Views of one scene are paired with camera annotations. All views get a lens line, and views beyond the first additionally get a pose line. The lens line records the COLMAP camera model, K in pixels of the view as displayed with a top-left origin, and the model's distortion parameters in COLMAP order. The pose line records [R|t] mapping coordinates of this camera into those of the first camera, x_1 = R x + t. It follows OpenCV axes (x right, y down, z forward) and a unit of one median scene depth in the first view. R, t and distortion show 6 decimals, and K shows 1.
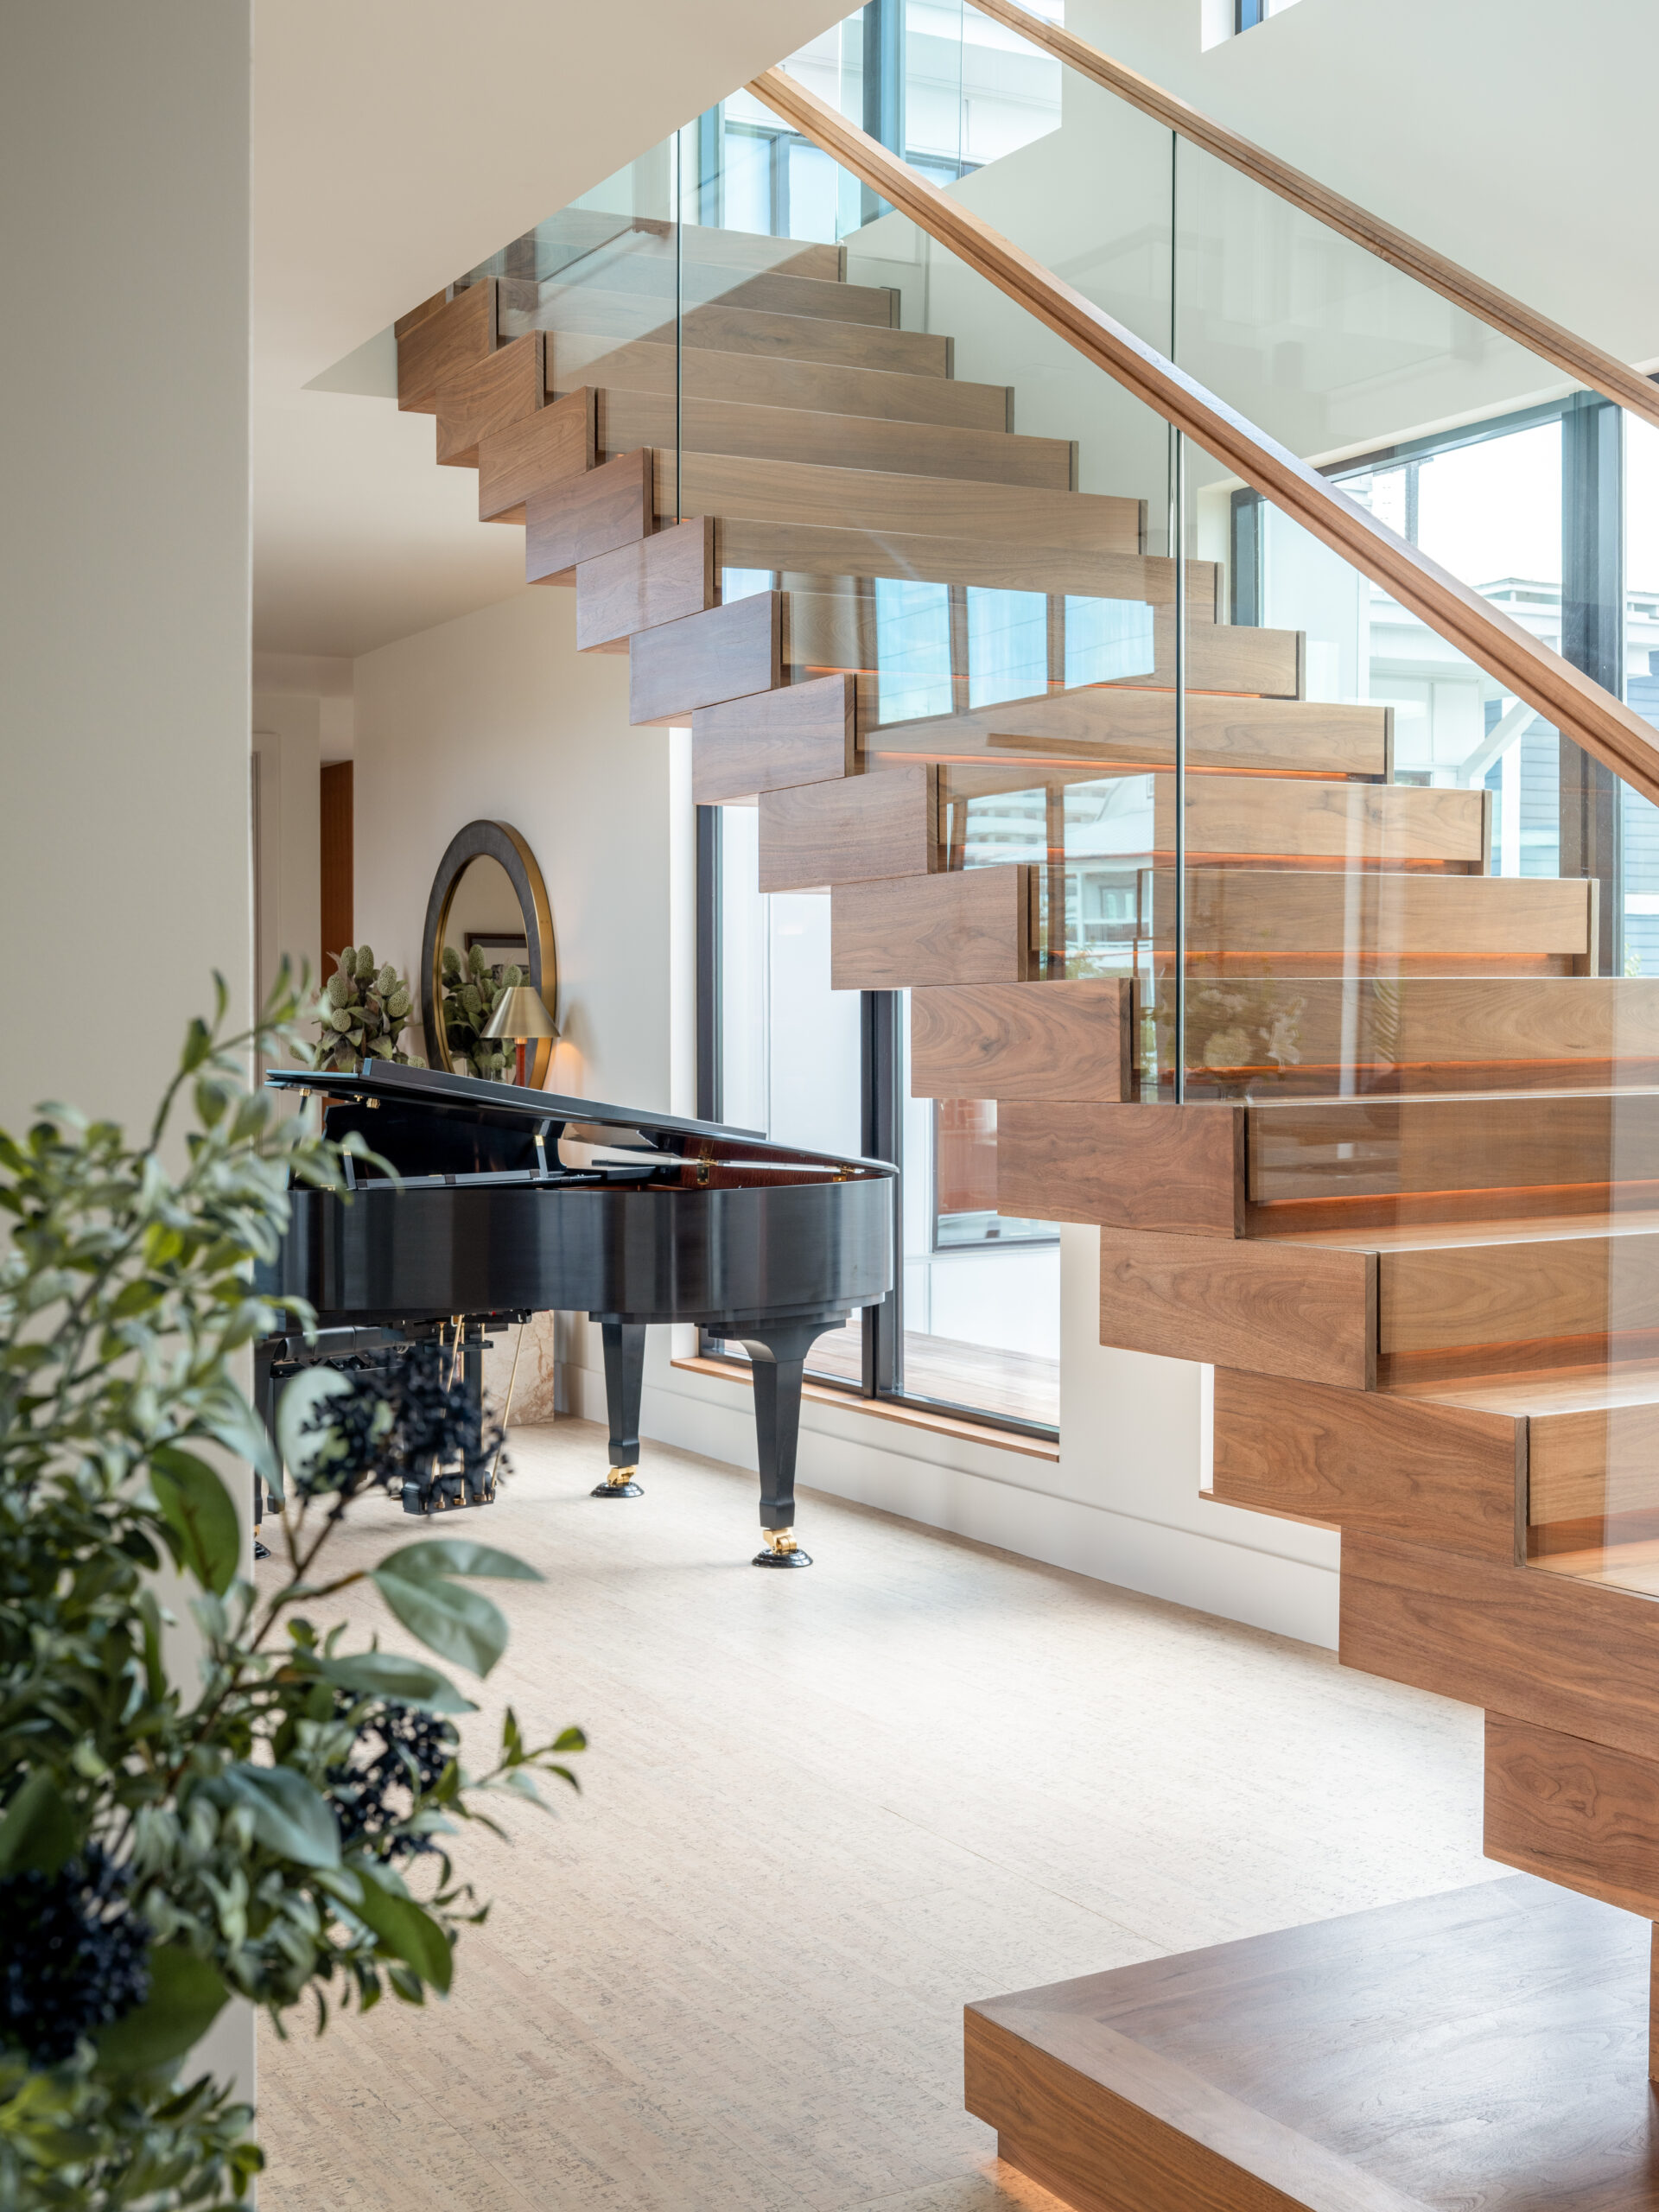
lens RADIAL K [[2586.9, 0, 830.7], [0, 2586.9, 1105.7], [0, 0, 1]] dist [-0.037282, 0.000000]
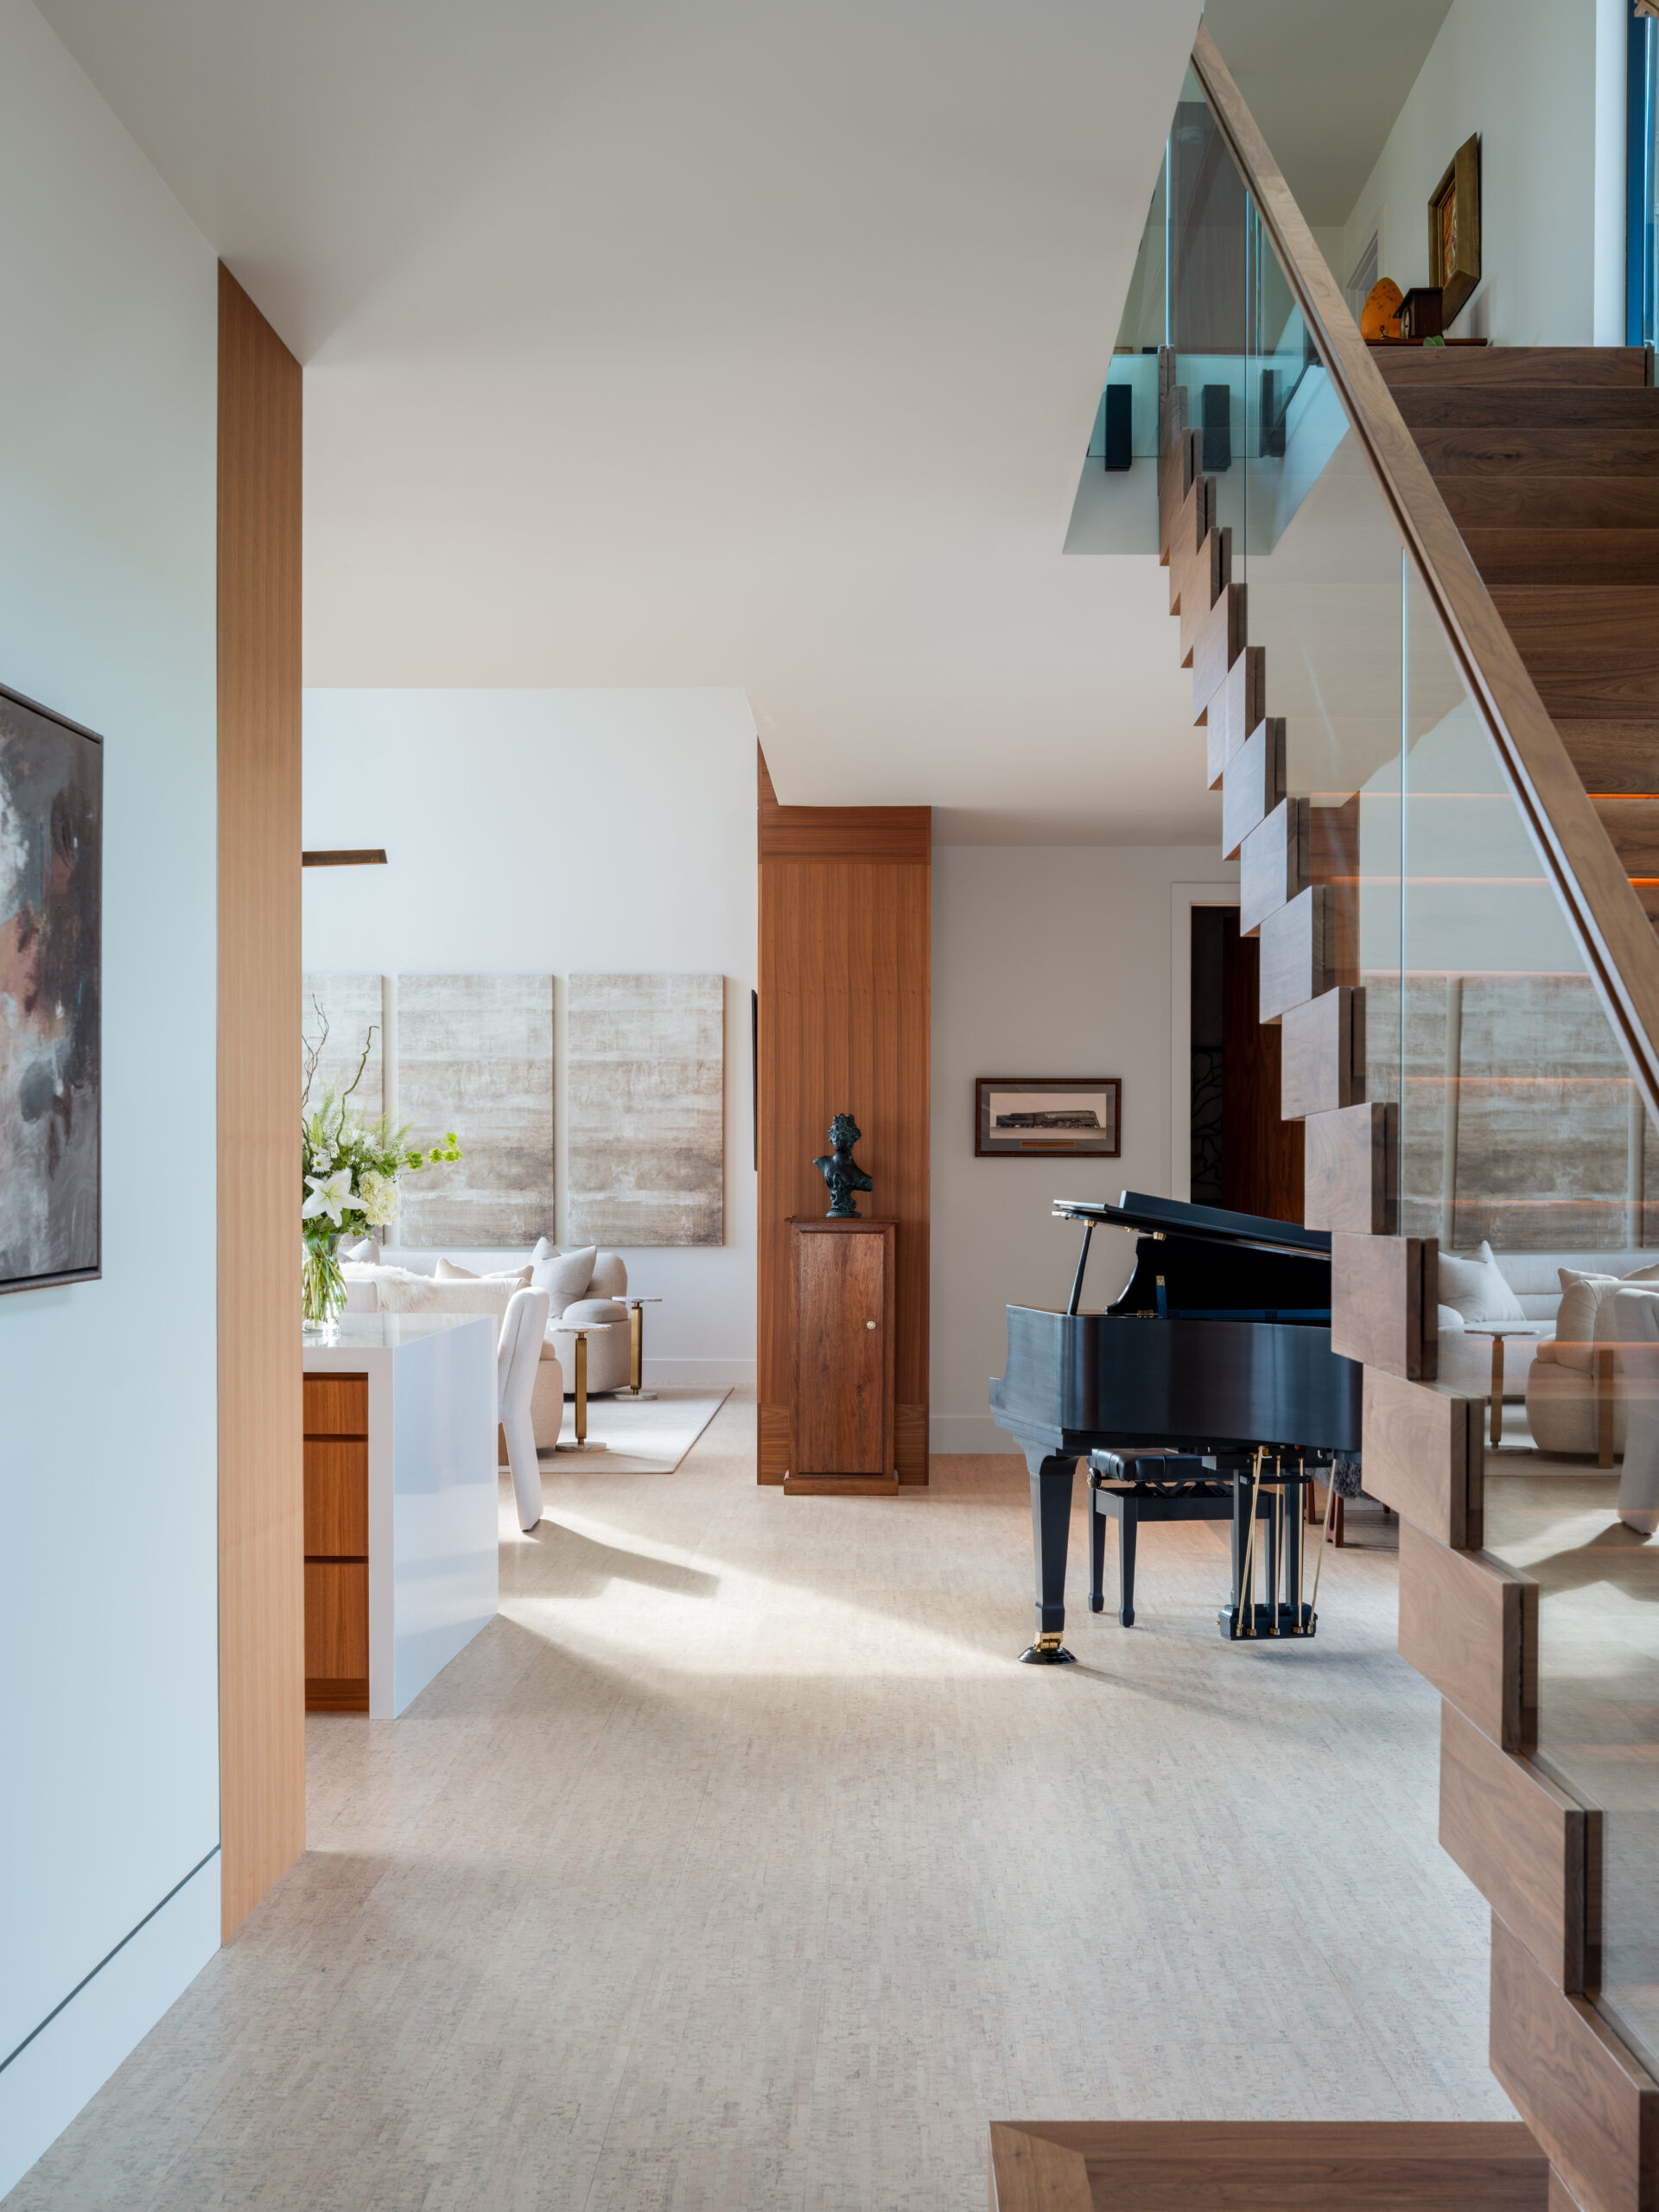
lens RADIAL K [[2586.9, 0, 828.7], [0, 2586.9, 1126.6], [0, 0, 1]] dist [-0.037282, 0.000000]
pose [[0.878329, 0.015055, -0.477820, 0.360104], [-0.036466, 0.998702, -0.035565, 0.000919], [0.476664, 0.048662, 0.877738, 0.055173]]
